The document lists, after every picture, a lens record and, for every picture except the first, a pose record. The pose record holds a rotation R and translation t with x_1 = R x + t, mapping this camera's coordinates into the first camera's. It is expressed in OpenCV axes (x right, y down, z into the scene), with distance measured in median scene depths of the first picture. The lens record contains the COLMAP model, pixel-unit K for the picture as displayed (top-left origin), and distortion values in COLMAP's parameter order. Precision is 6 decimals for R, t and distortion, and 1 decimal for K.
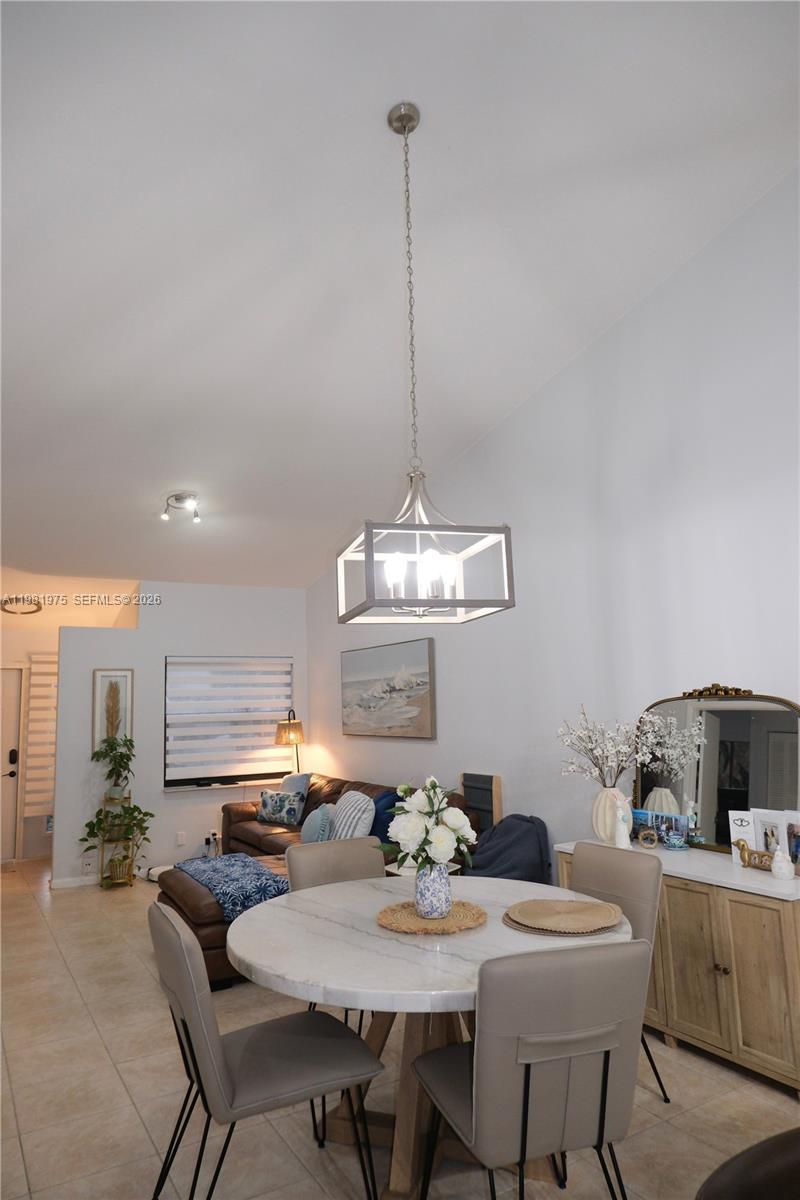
lens RADIAL K [[787.8, 0, 372.0], [0, 787.8, 600.6], [0, 0, 1]] dist [-0.006621, -0.000624]
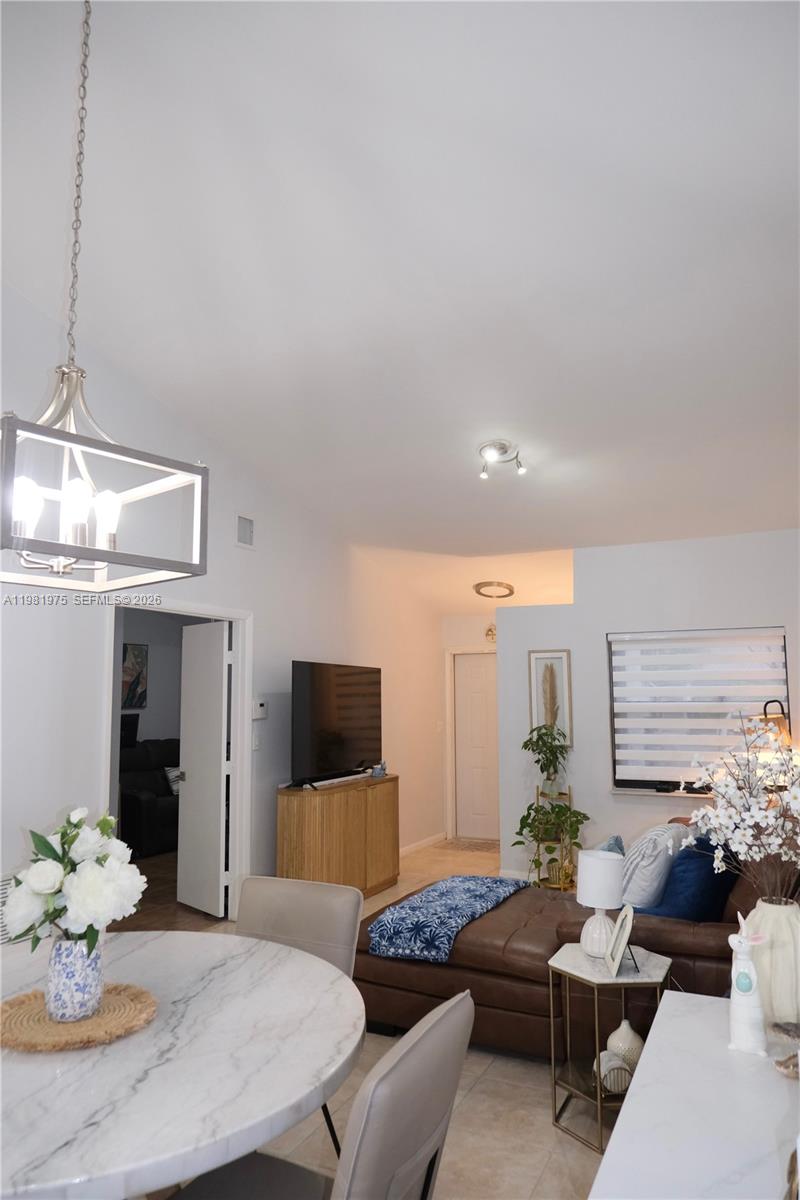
lens RADIAL K [[787.8, 0, 372.0], [0, 787.8, 600.6], [0, 0, 1]] dist [-0.006621, -0.000624]
pose [[0.568081, -0.076779, -0.819383, 0.305695], [0.096790, 0.994962, -0.026127, 0.034465], [0.817261, -0.064466, 0.572650, 0.321767]]
